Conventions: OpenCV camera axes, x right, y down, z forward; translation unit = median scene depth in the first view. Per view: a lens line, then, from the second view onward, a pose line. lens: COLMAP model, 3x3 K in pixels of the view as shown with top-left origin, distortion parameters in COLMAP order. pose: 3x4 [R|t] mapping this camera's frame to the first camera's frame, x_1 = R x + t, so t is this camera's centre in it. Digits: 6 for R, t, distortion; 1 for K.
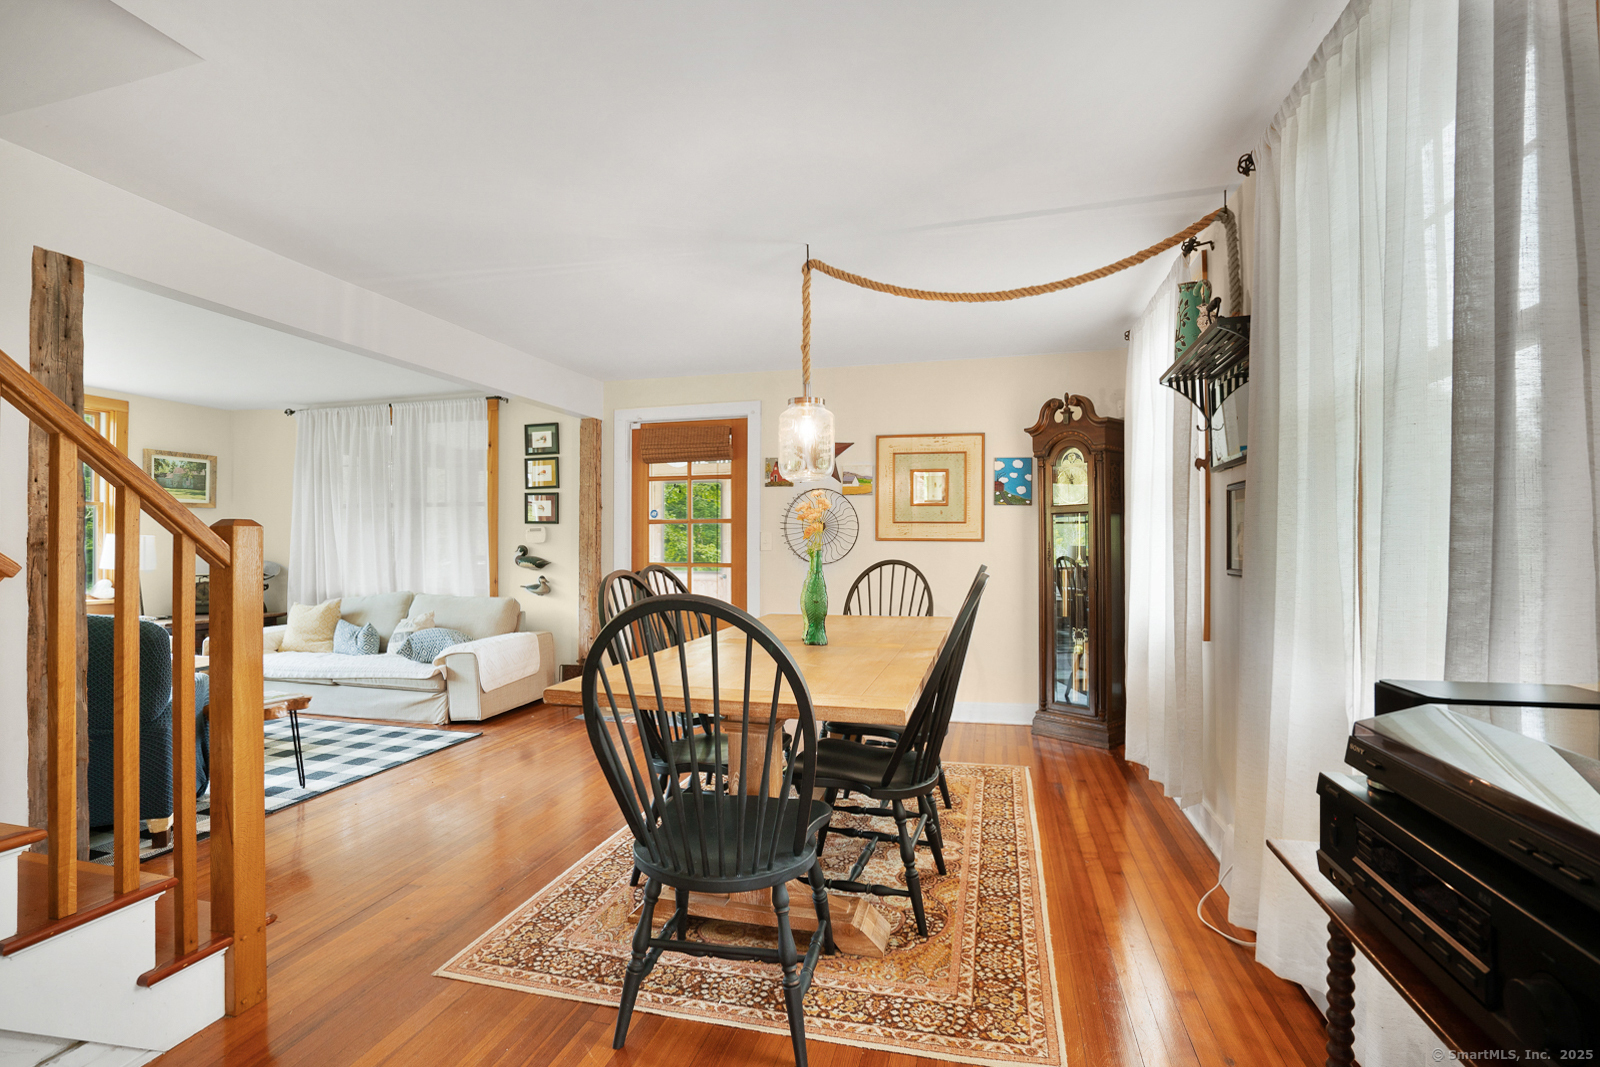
lens RADIAL K [[754.0, 0, 800.0], [0, 754.0, 533.5], [0, 0, 1]] dist [-0.071735, 0.034825]
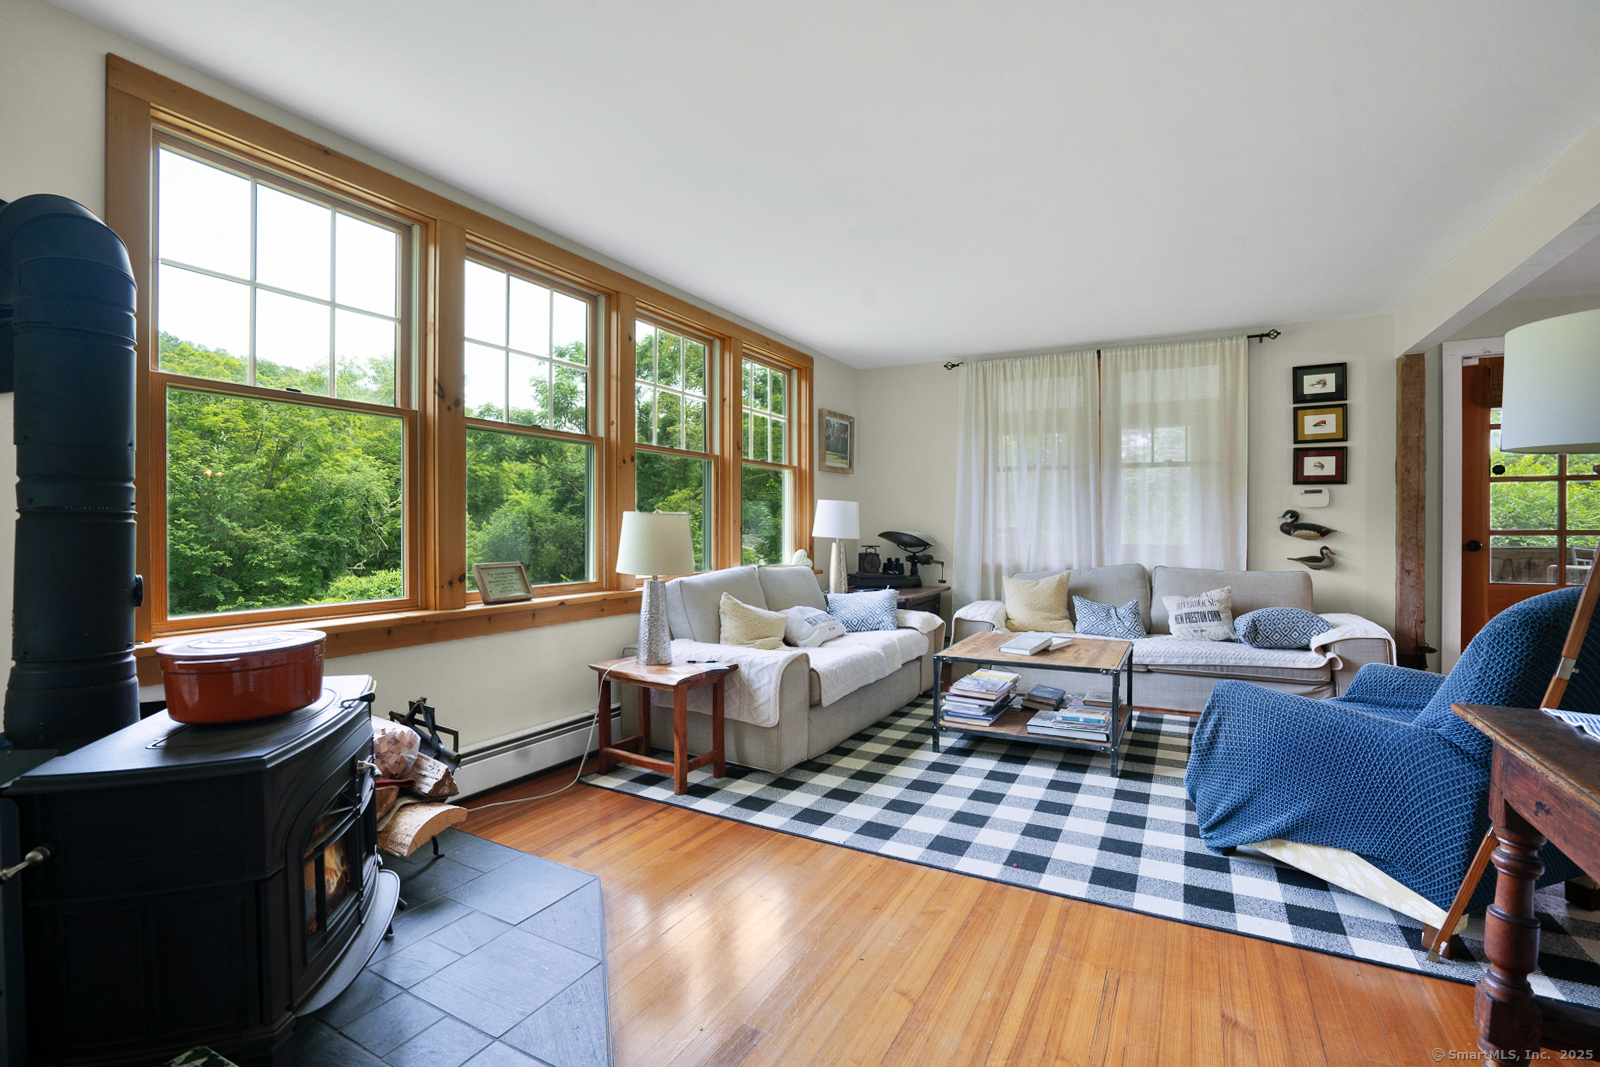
lens RADIAL K [[754.0, 0, 800.0], [0, 754.0, 533.5], [0, 0, 1]] dist [-0.071735, 0.034825]
pose [[0.972969, 0.000534, -0.230935, -0.725095], [0.004676, 0.999747, 0.022011, 0.021276], [0.230889, -0.022496, 0.972720, 0.061947]]
